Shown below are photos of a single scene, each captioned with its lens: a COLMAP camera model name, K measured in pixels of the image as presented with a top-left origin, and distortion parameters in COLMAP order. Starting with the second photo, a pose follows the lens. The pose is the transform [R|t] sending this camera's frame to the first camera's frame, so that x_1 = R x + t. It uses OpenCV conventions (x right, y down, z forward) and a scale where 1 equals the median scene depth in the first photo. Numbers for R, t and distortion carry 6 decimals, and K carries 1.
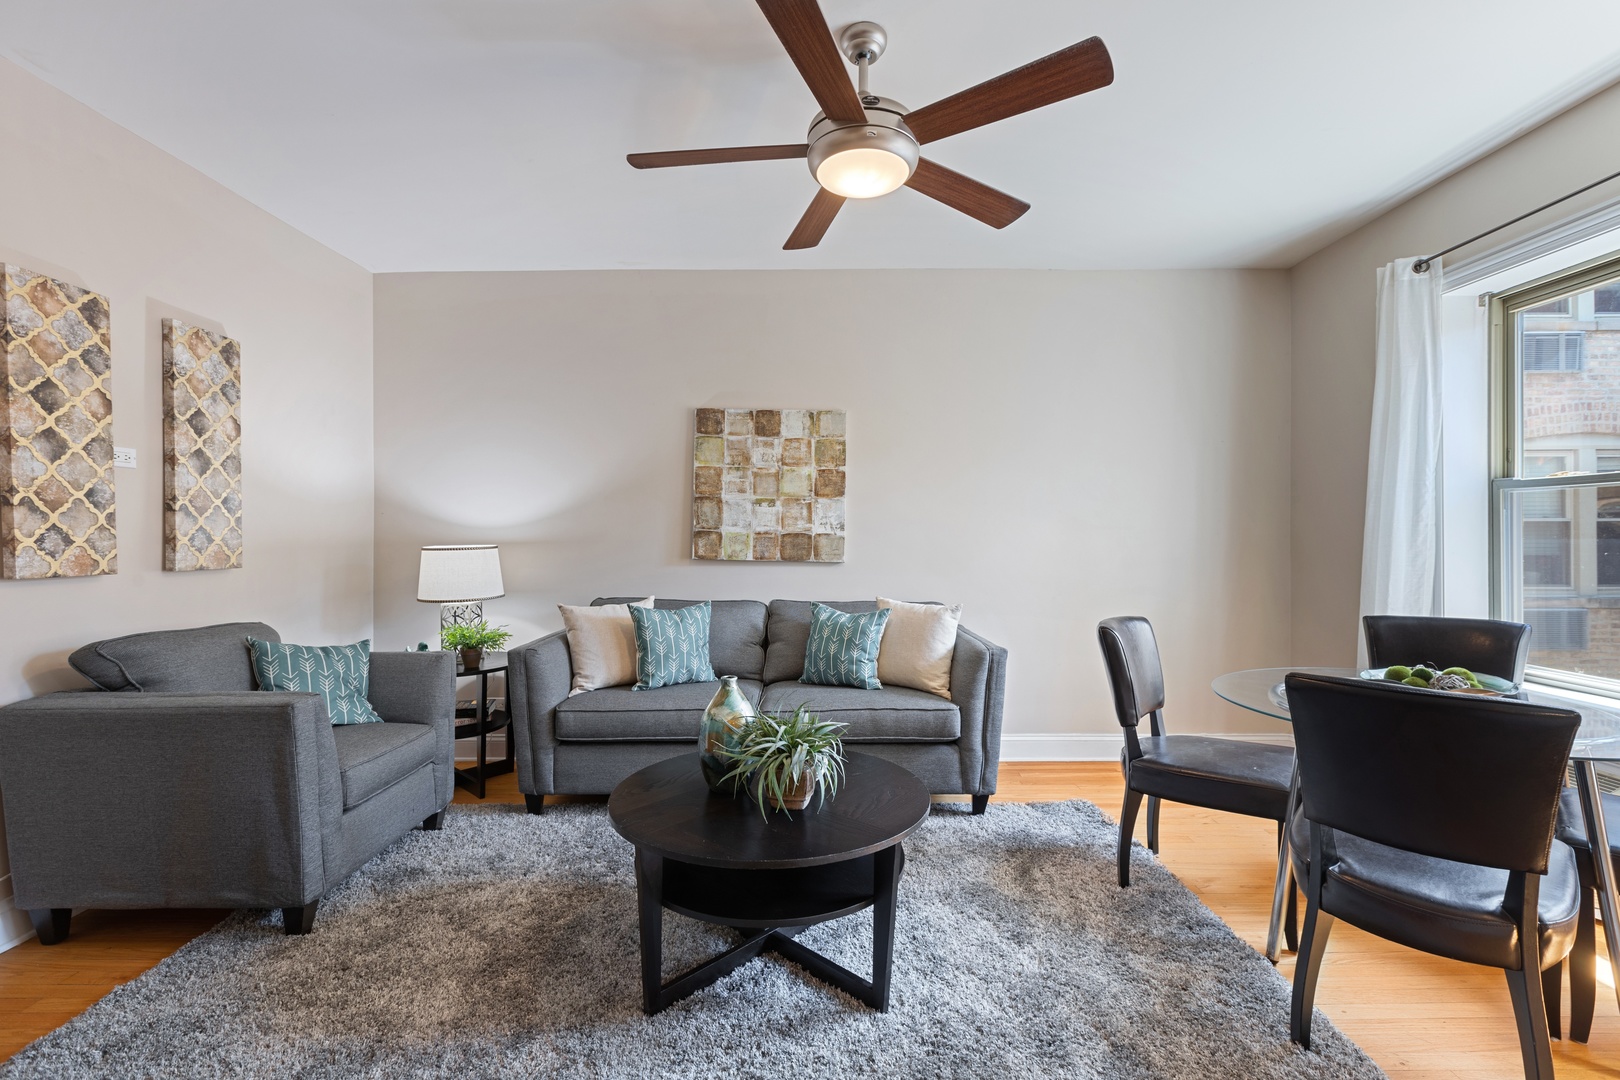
lens RADIAL K [[722.1, 0, 800.5], [0, 722.1, 541.1], [0, 0, 1]] dist [0.000354, 0.000580]
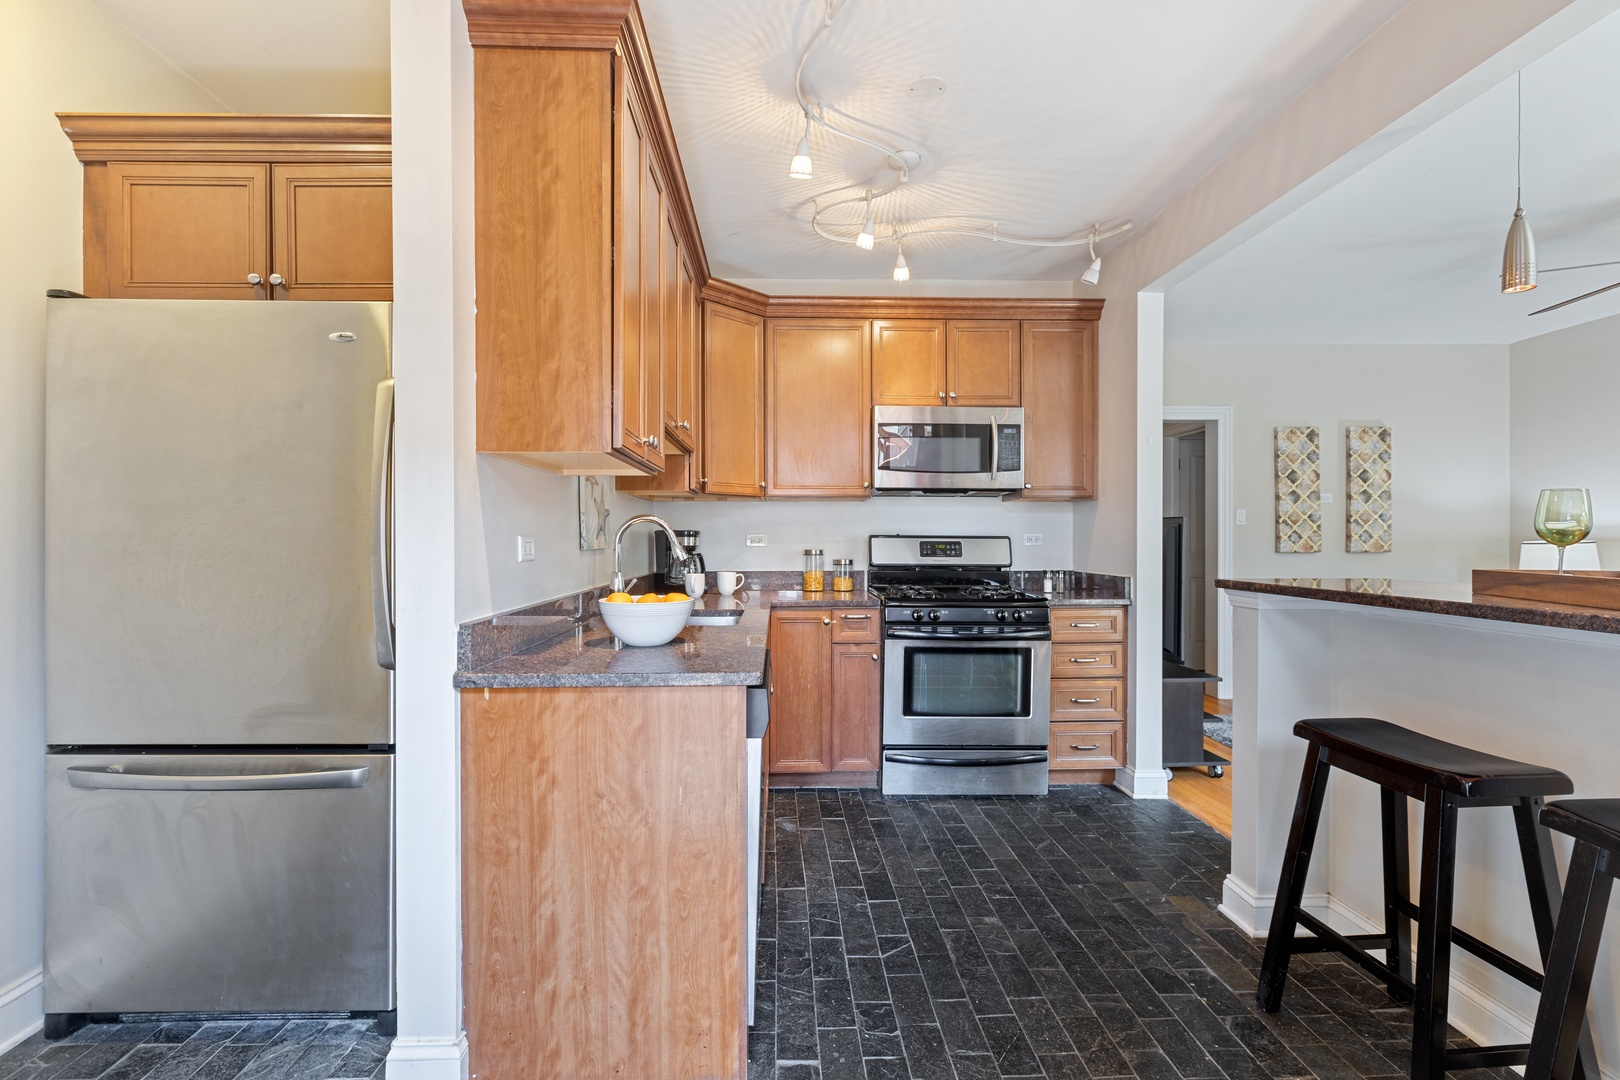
lens RADIAL K [[722.1, 0, 807.1], [0, 722.1, 535.3], [0, 0, 1]] dist [0.000354, 0.000580]
pose [[0.054763, -0.001934, -0.998497, 0.933284], [-0.001748, 0.999996, -0.002033, 0.000723], [0.998498, 0.001857, 0.054760, -0.547337]]
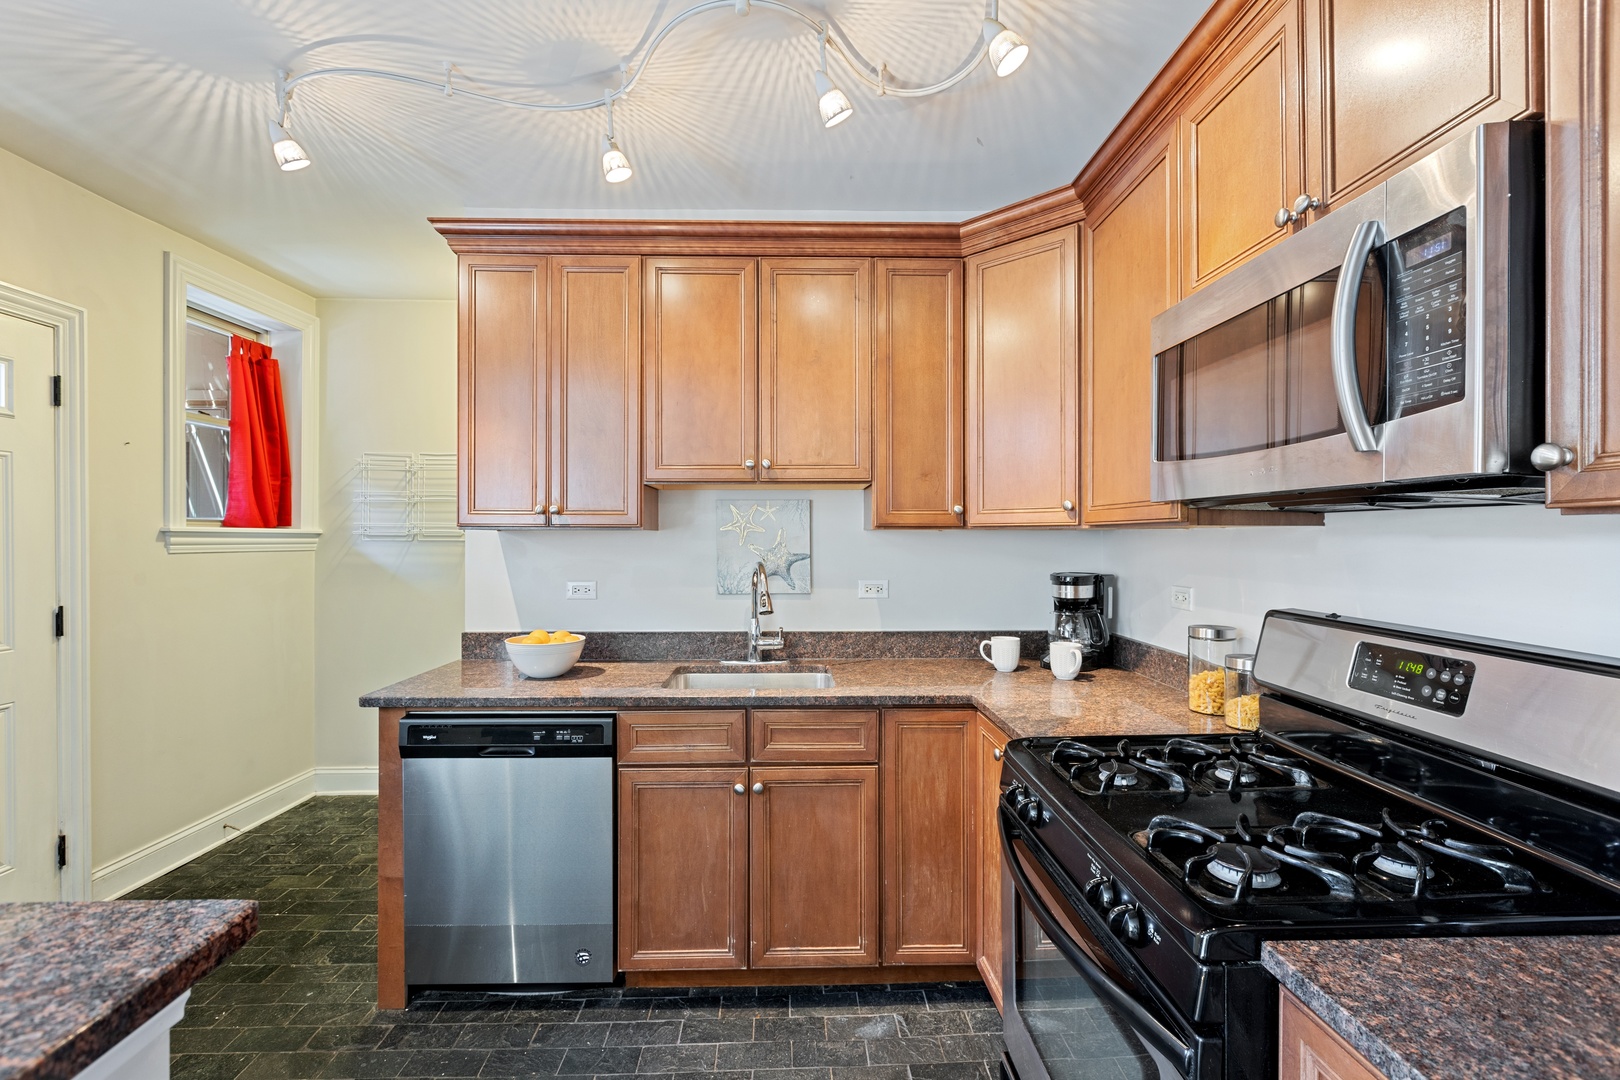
lens RADIAL K [[722.1, 0, 805.5], [0, 722.1, 536.3], [0, 0, 1]] dist [0.000354, 0.000580]
pose [[-0.999042, 0.003332, -0.043639, 0.023234], [0.003216, 0.999991, 0.002723, -0.058371], [0.043648, 0.002580, -0.999044, 0.149705]]
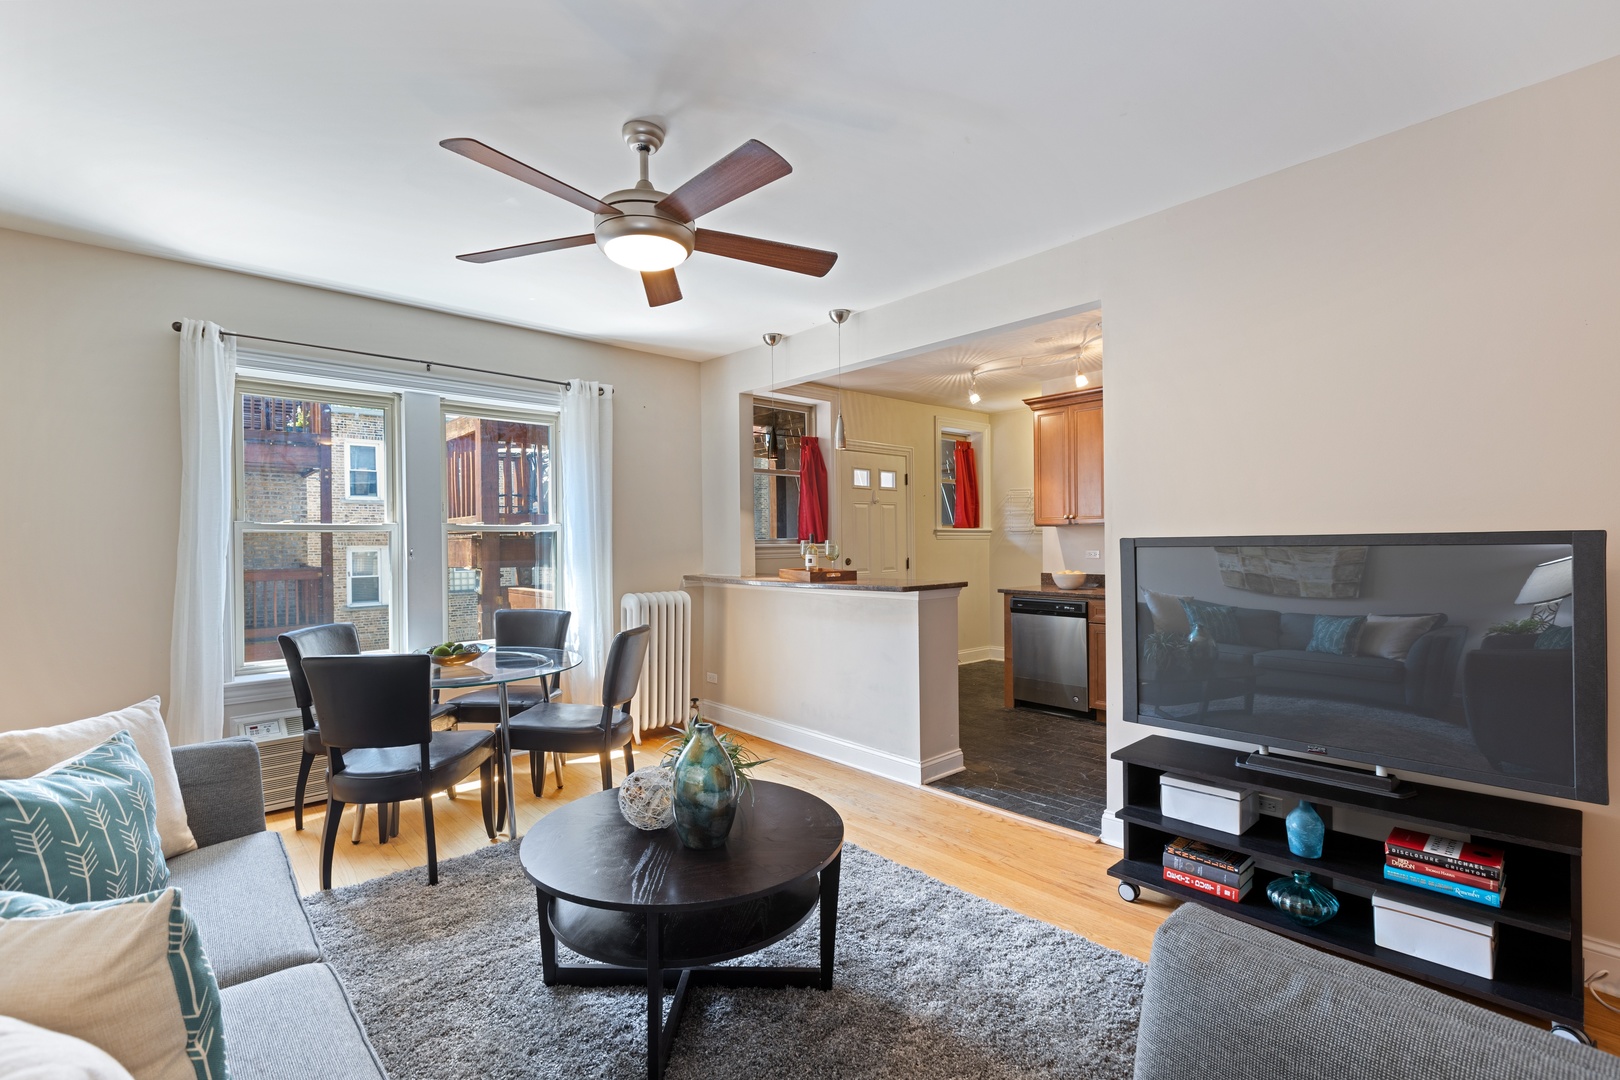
lens RADIAL K [[722.1, 0, 800.0], [0, 722.1, 542.3], [0, 0, 1]] dist [0.000354, 0.000580]
pose [[-0.674399, 0.007799, 0.738326, -0.617236], [0.013522, 0.999907, 0.001789, -0.035544], [-0.738243, 0.011190, -0.674442, 1.081246]]
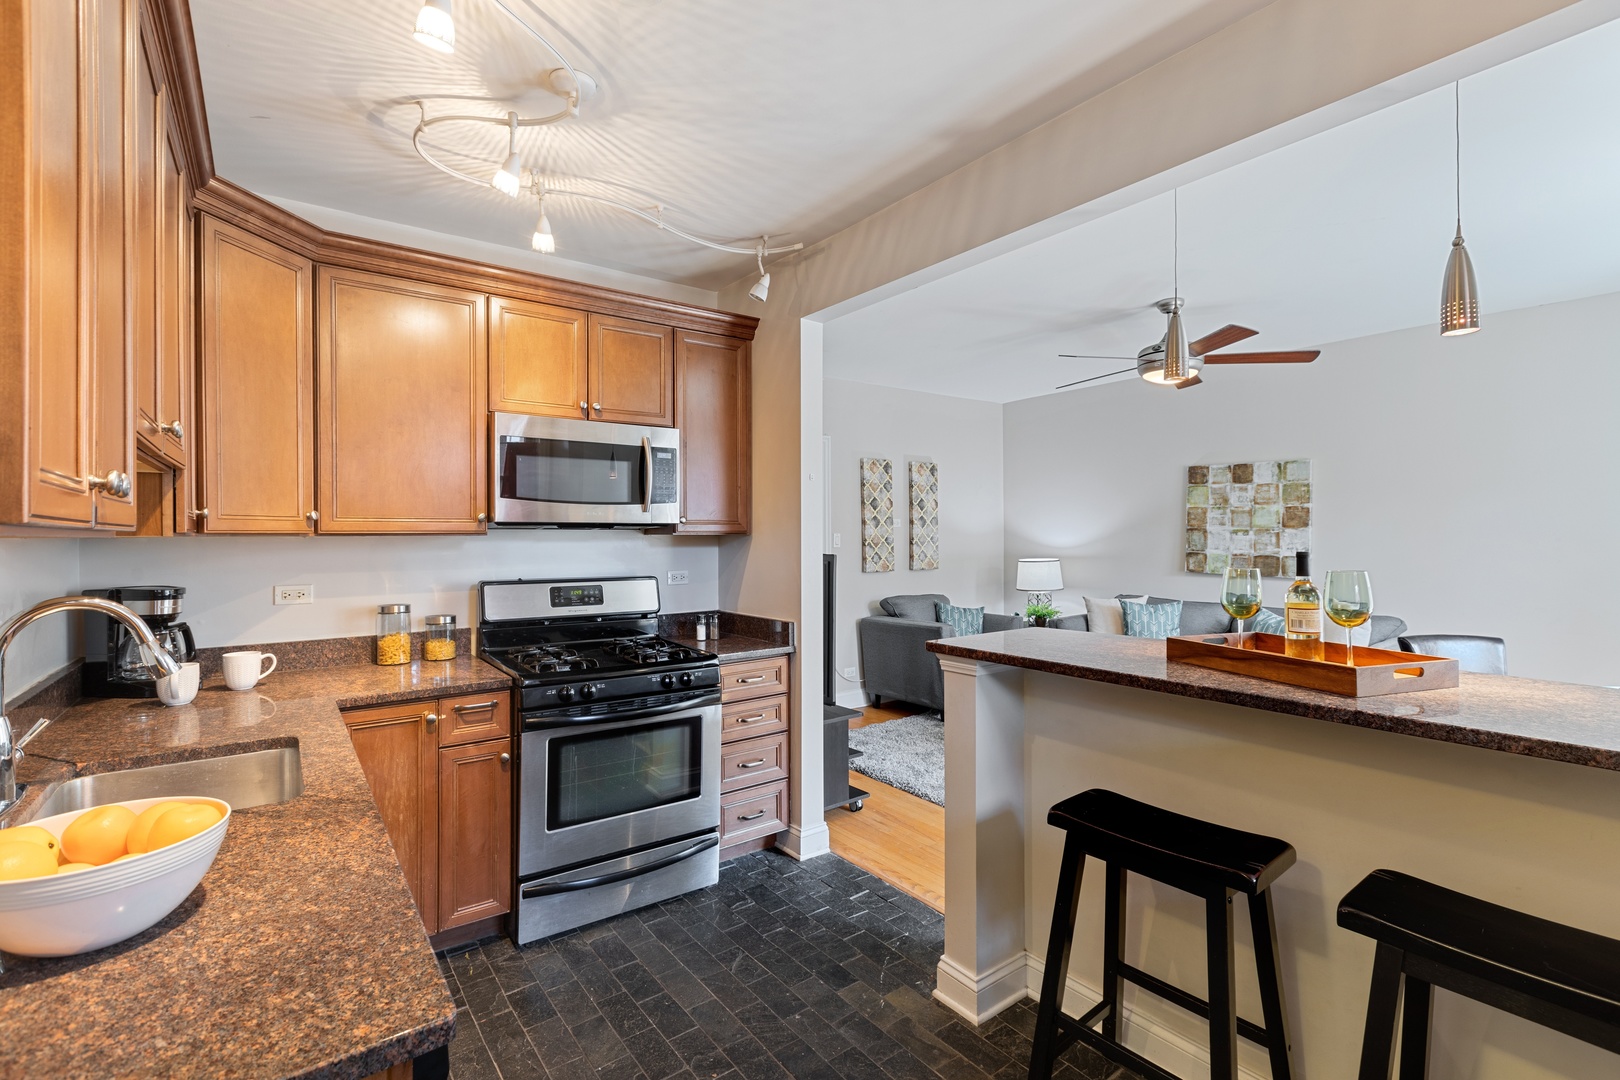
lens RADIAL K [[722.1, 0, 805.2], [0, 722.1, 532.2], [0, 0, 1]] dist [0.000354, 0.000580]
pose [[0.606516, -0.004043, -0.795061, 0.681636], [0.001931, 0.999992, -0.003611, -0.064069], [0.795069, 0.000655, 0.606519, -0.606127]]
